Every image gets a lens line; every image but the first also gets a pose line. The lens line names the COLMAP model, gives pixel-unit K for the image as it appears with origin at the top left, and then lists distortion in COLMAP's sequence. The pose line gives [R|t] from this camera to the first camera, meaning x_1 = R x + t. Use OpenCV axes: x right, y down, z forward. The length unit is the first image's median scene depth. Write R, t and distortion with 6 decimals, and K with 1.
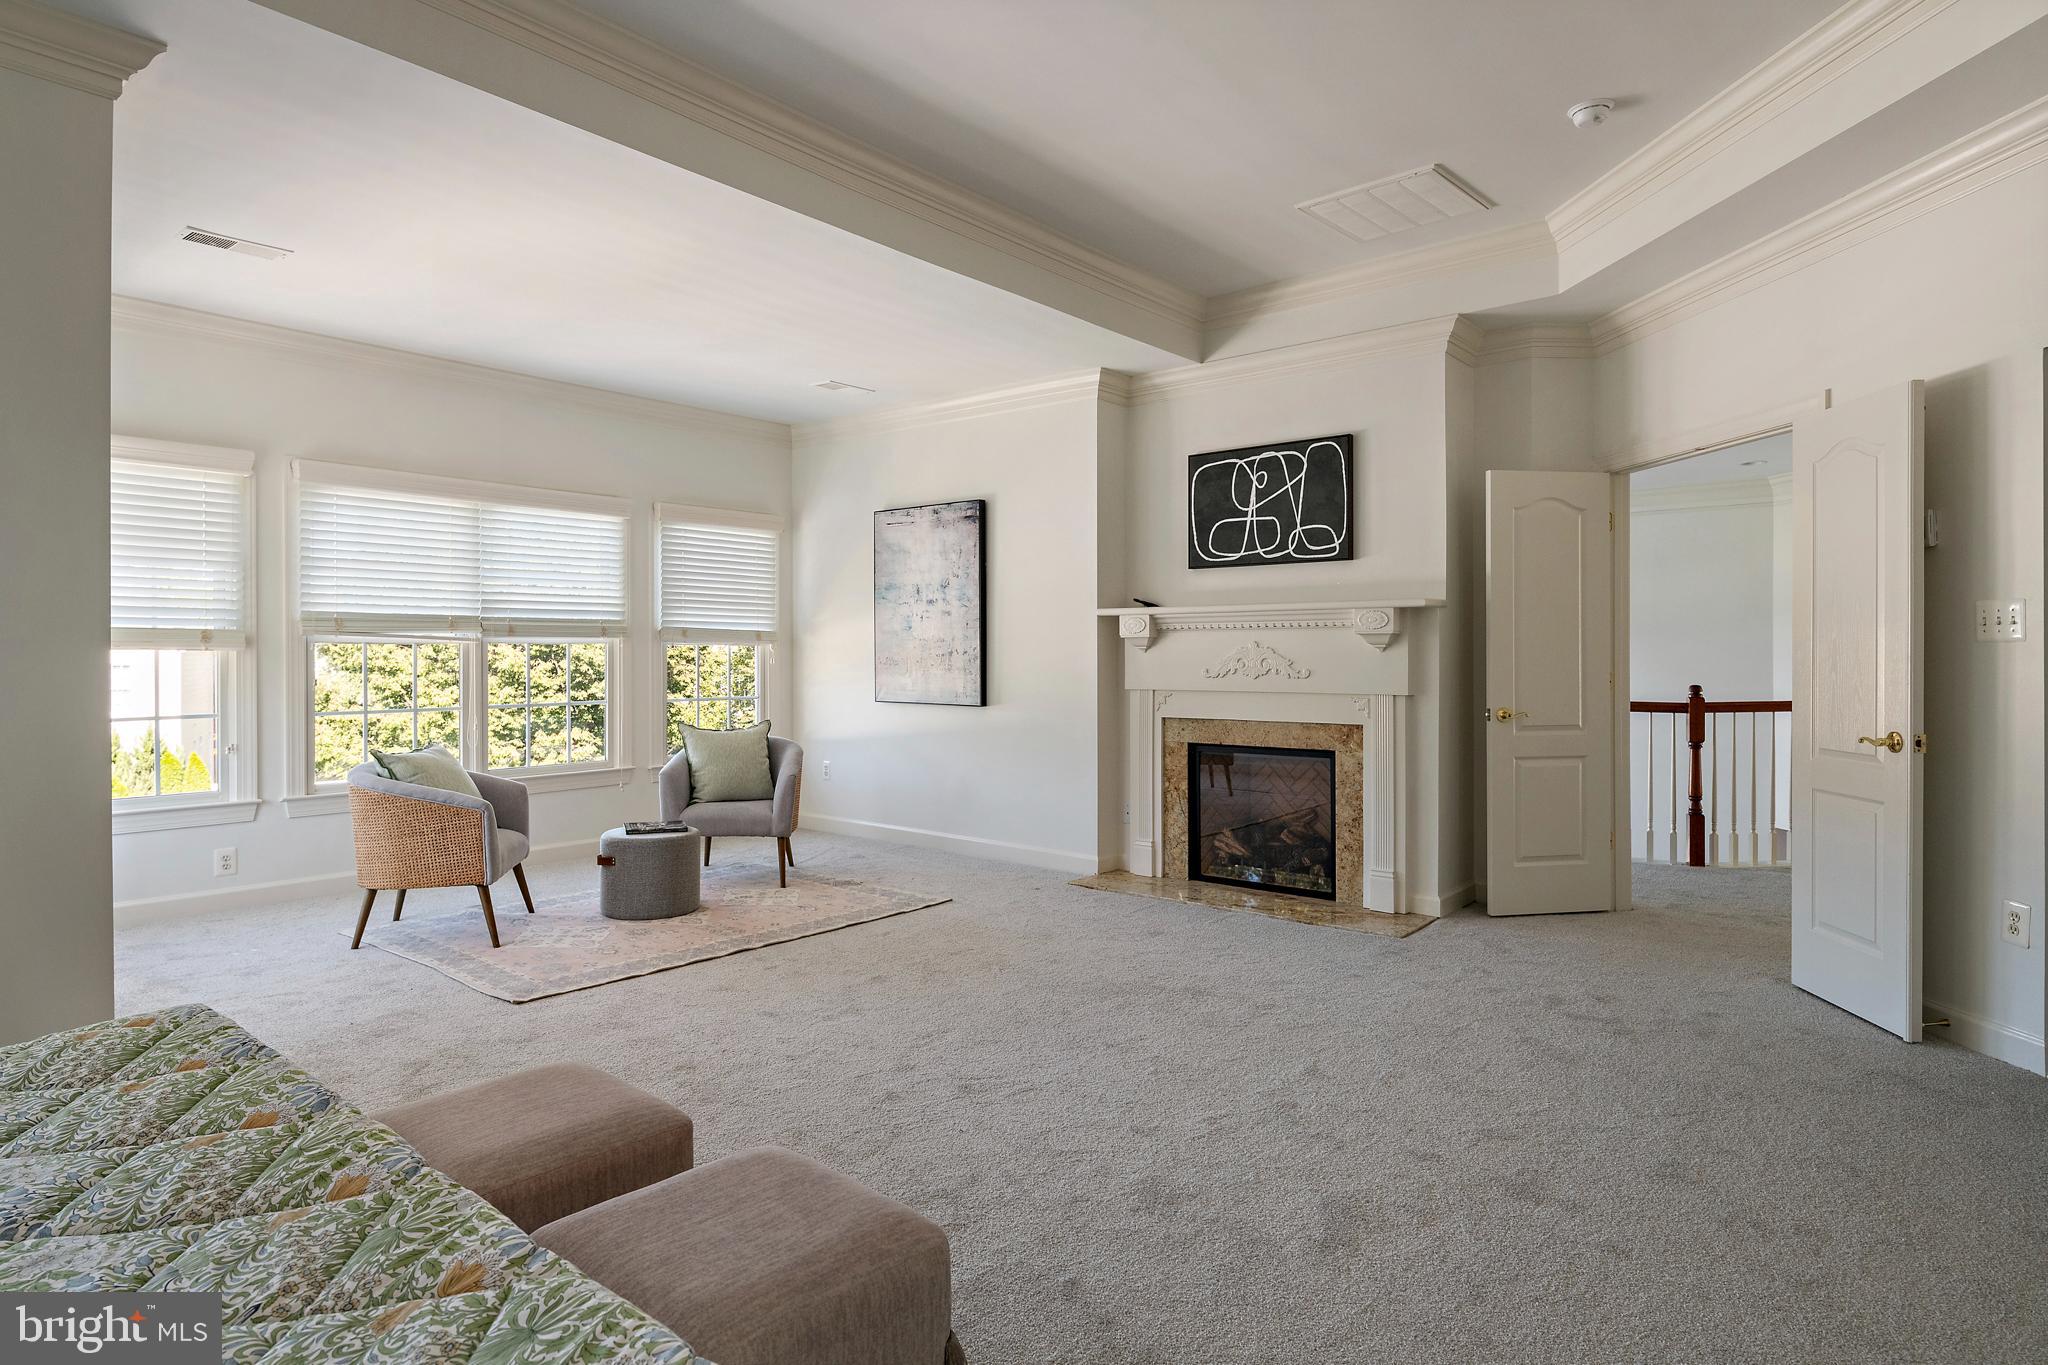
lens RADIAL K [[1129.5, 0, 1025.0], [0, 1129.5, 658.2], [0, 0, 1]] dist [0.003665, 0.000243]
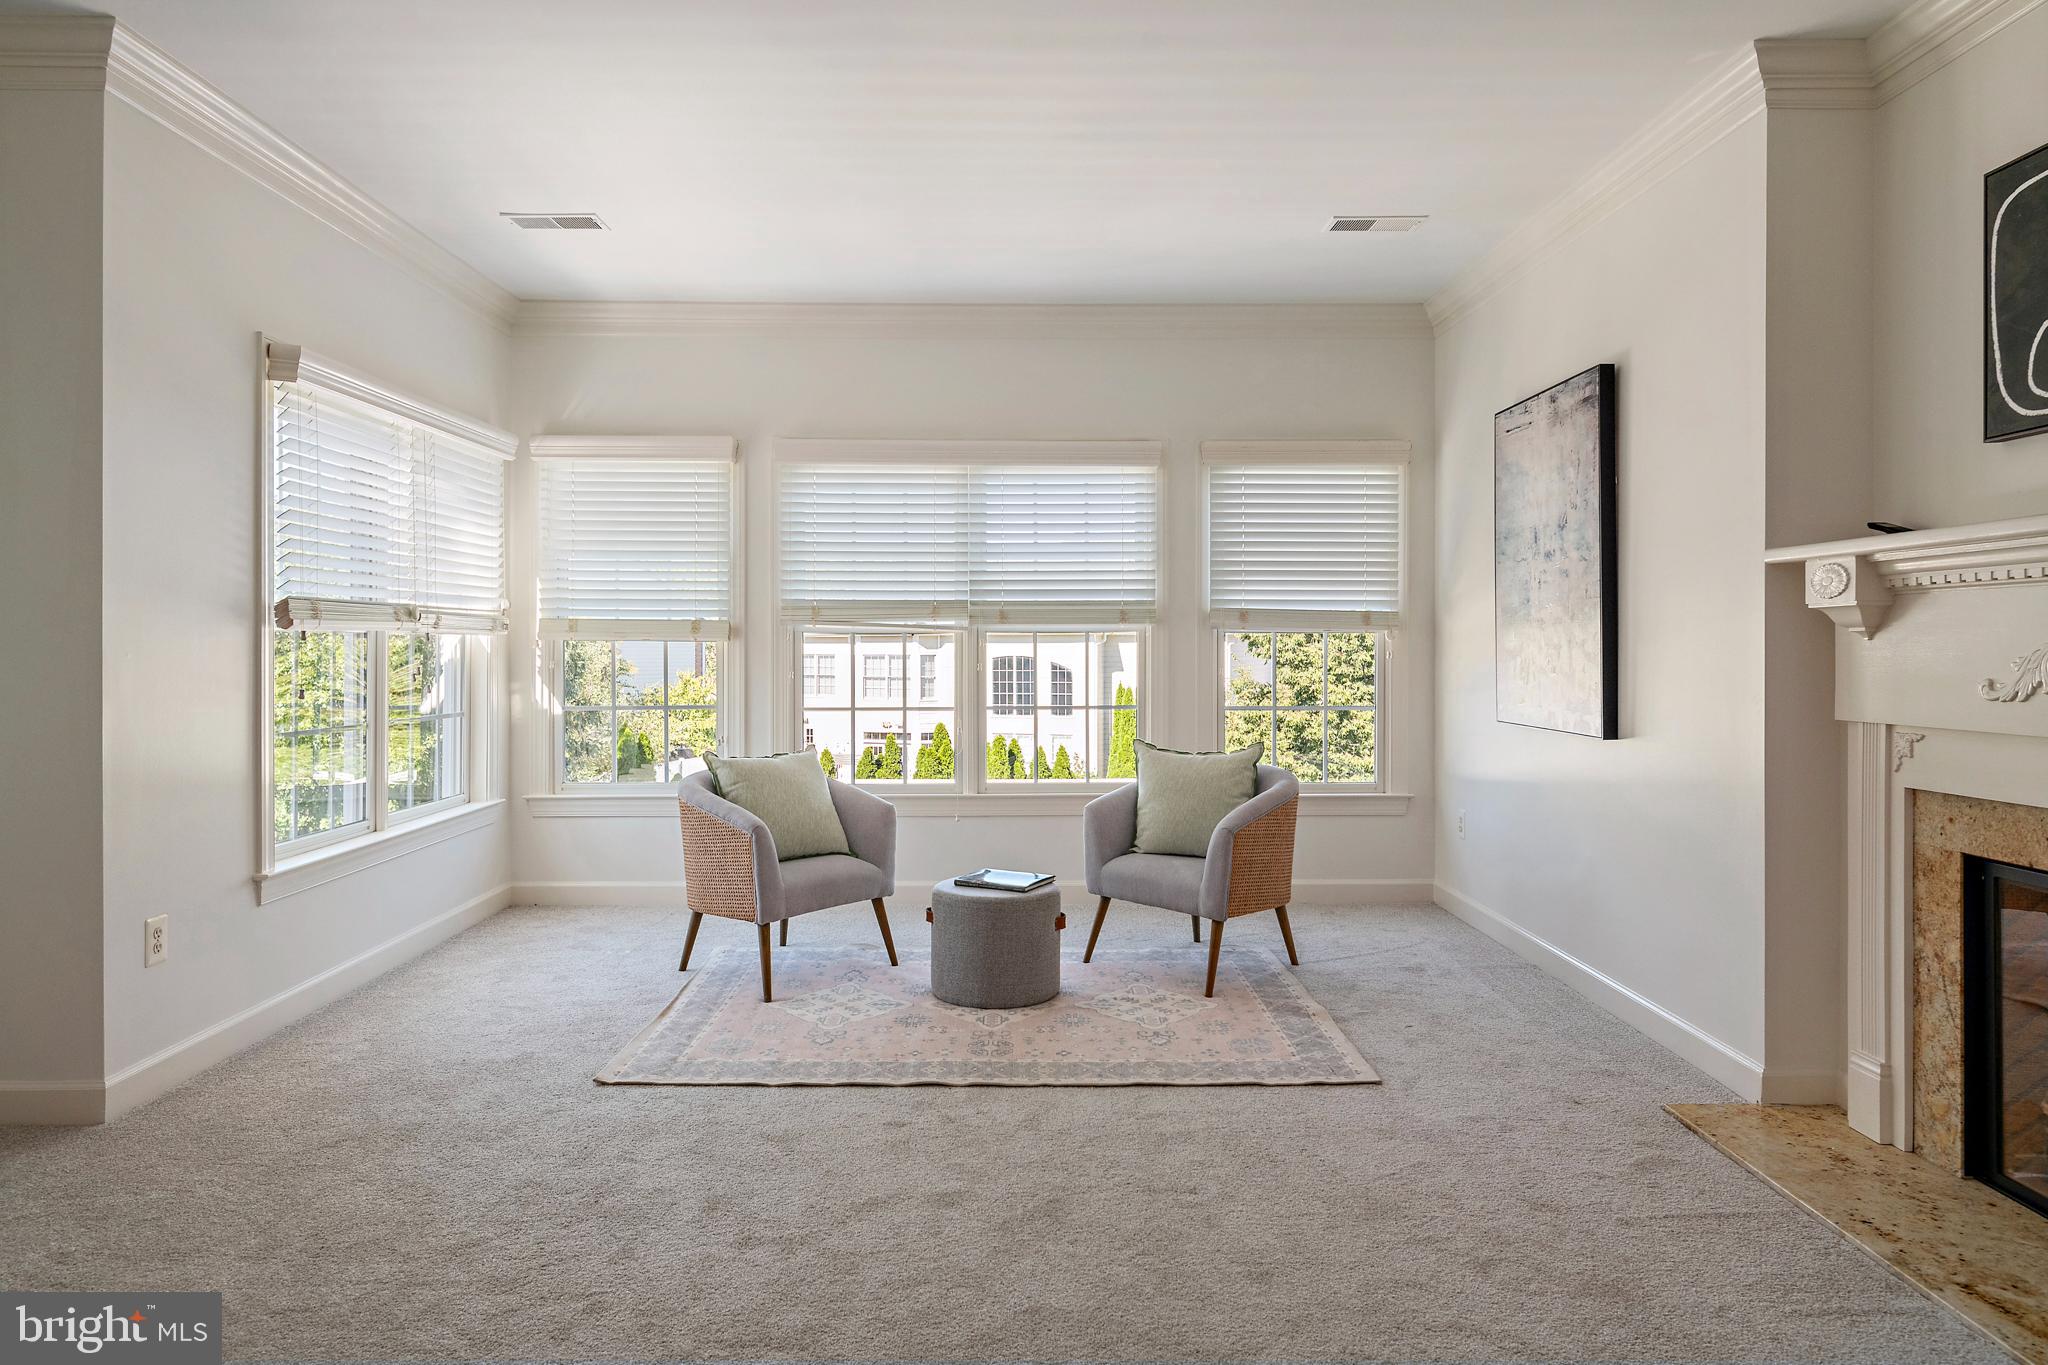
lens RADIAL K [[1286.7, 0, 1026.6], [0, 1286.7, 652.6], [0, 0, 1]] dist [0.006332, 0.000551]
pose [[0.650253, 0.003315, -0.759711, 0.278852], [-0.002704, 0.999994, 0.002049, -0.000214], [0.759713, 0.000722, 0.650258, 0.411323]]
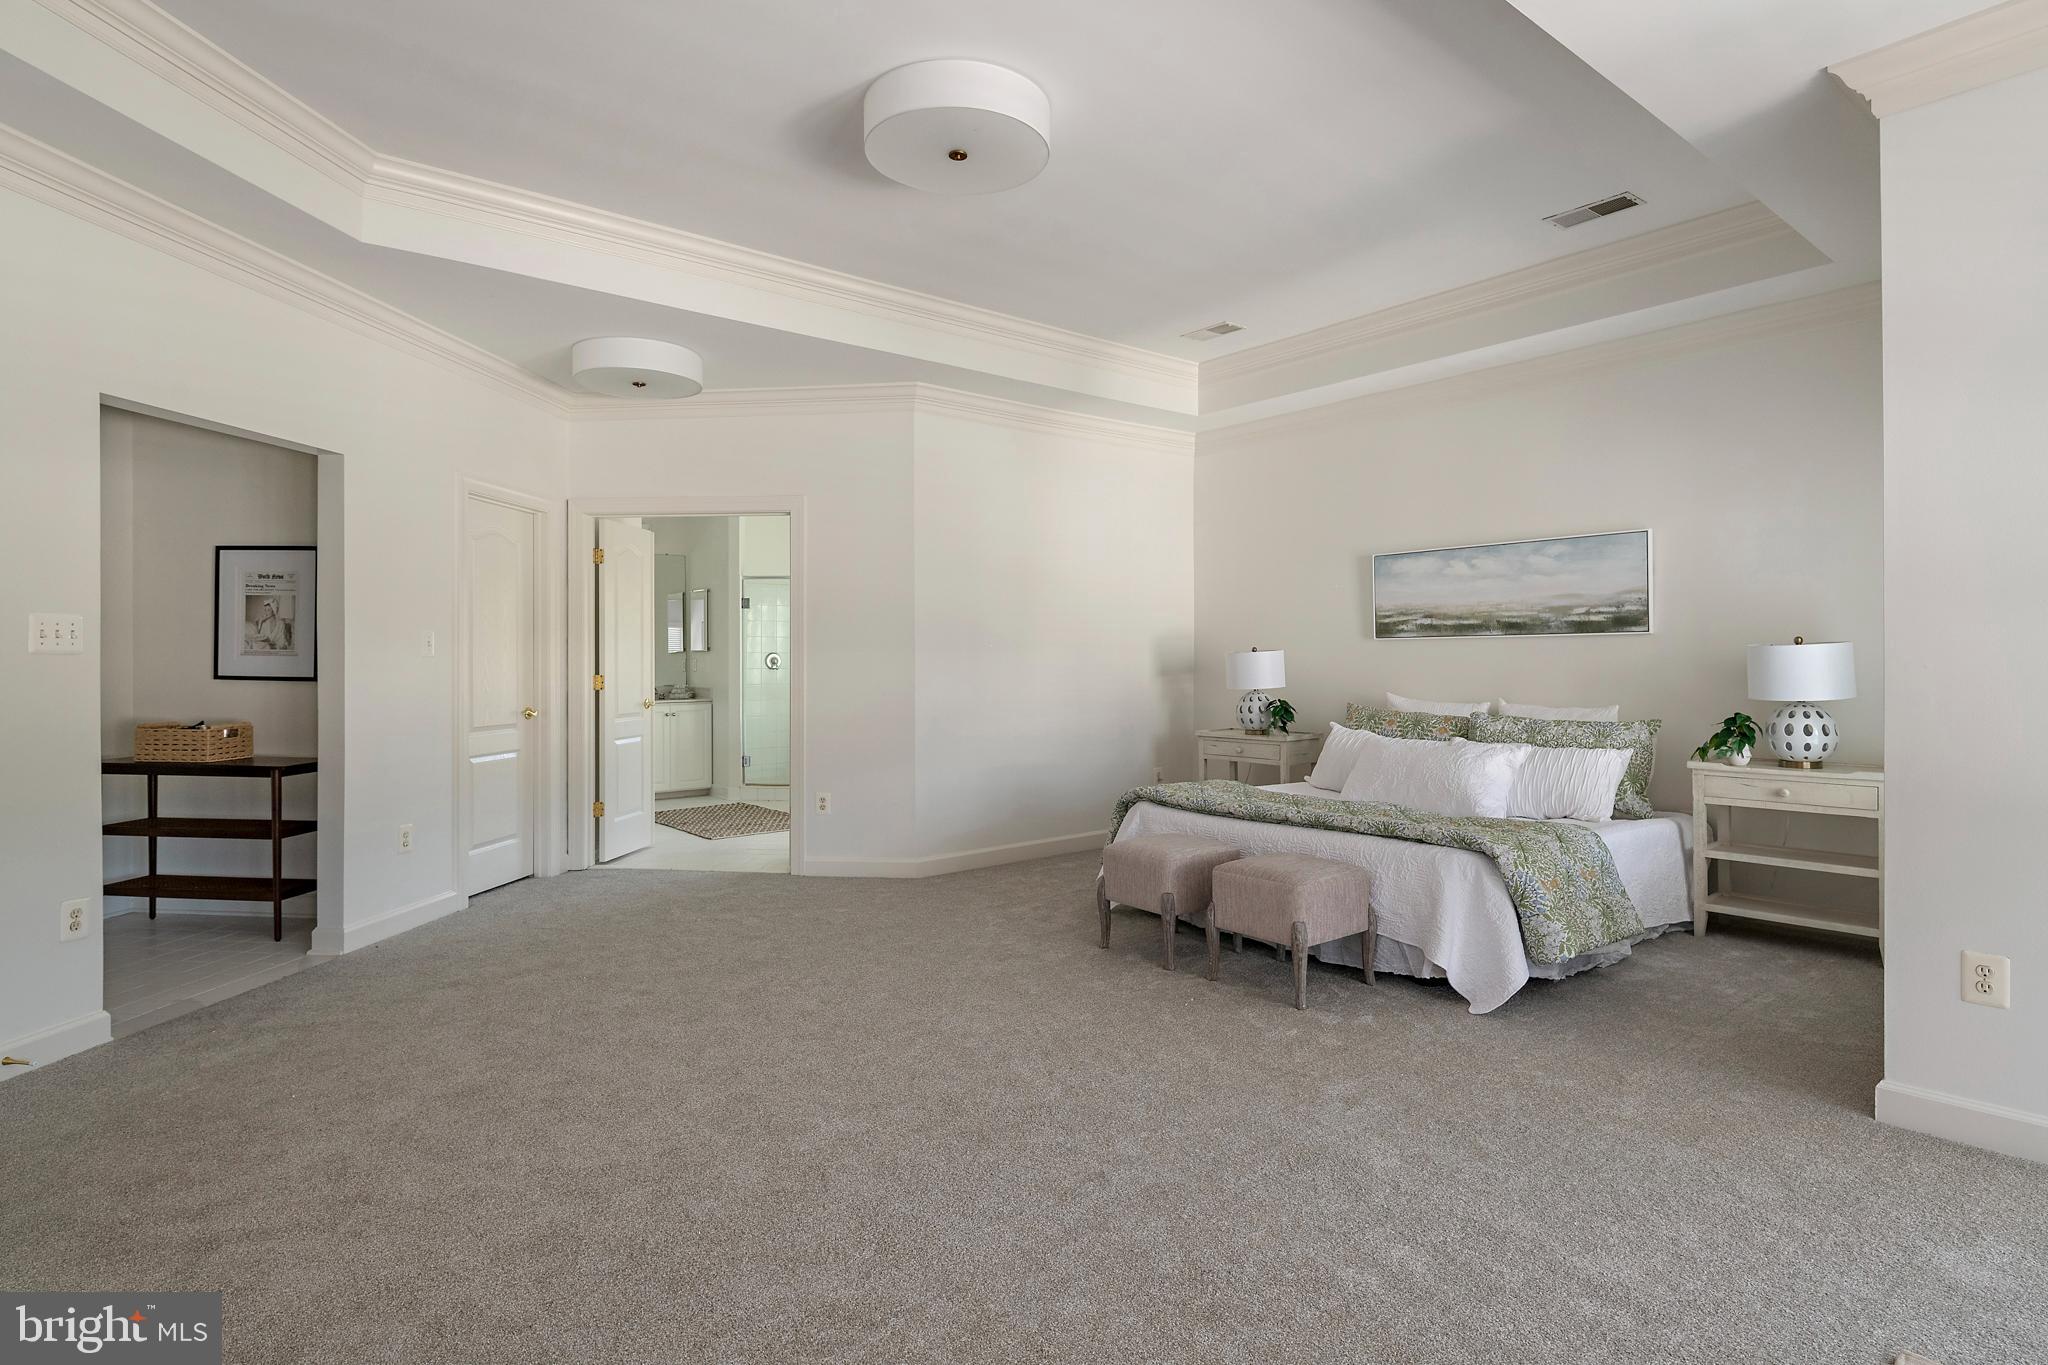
lens RADIAL K [[1055.0, 0, 1025.1], [0, 1055.0, 660.8], [0, 0, 1]] dist [0.000392, -0.000178]
pose [[-0.982678, 0.005478, 0.185241, -0.104494], [0.005928, 0.999981, 0.001874, -0.002434], [-0.185227, 0.002940, -0.982691, 0.981592]]
